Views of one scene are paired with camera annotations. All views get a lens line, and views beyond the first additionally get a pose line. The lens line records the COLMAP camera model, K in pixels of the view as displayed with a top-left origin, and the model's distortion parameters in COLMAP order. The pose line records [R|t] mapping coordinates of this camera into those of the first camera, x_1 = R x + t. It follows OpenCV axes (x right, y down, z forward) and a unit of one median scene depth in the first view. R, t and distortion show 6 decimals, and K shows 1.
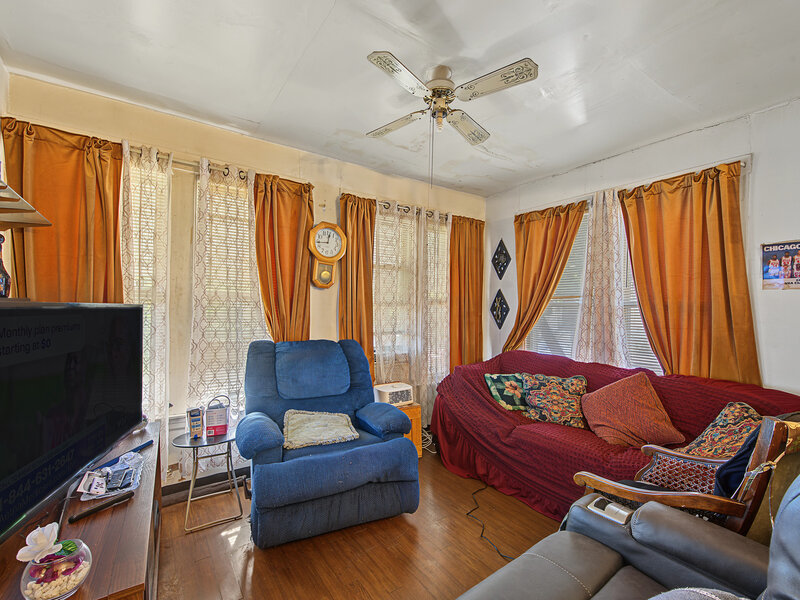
lens RADIAL K [[353.8, 0, 400.0], [0, 353.8, 300.0], [0, 0, 1]] dist [-0.025022, 0.000134]
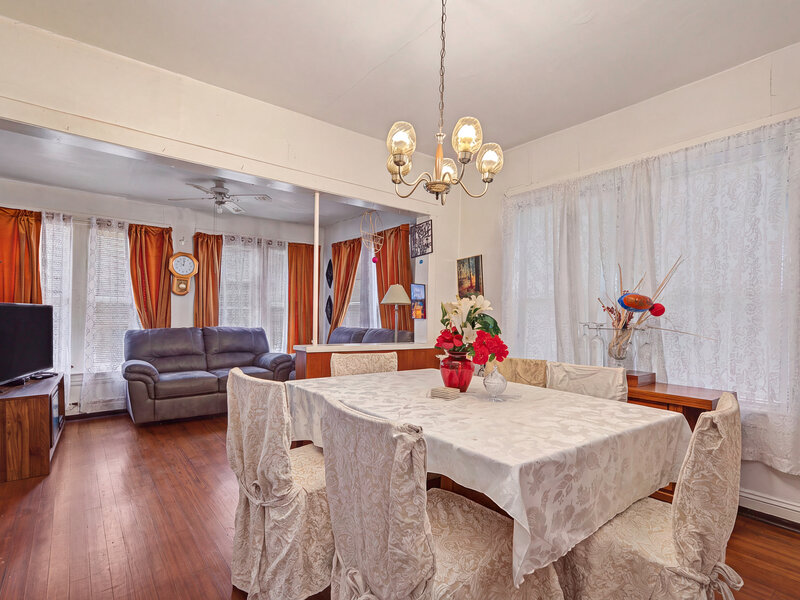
lens RADIAL K [[418.1, 0, 400.0], [0, 418.1, 300.0], [0, 0, 1]] dist [0.001286, -0.000016]
pose [[0.997991, -0.001920, 0.063326, 0.633962], [0.003312, 0.999755, -0.021881, 0.030871], [-0.063268, 0.022047, 0.997753, -0.883705]]
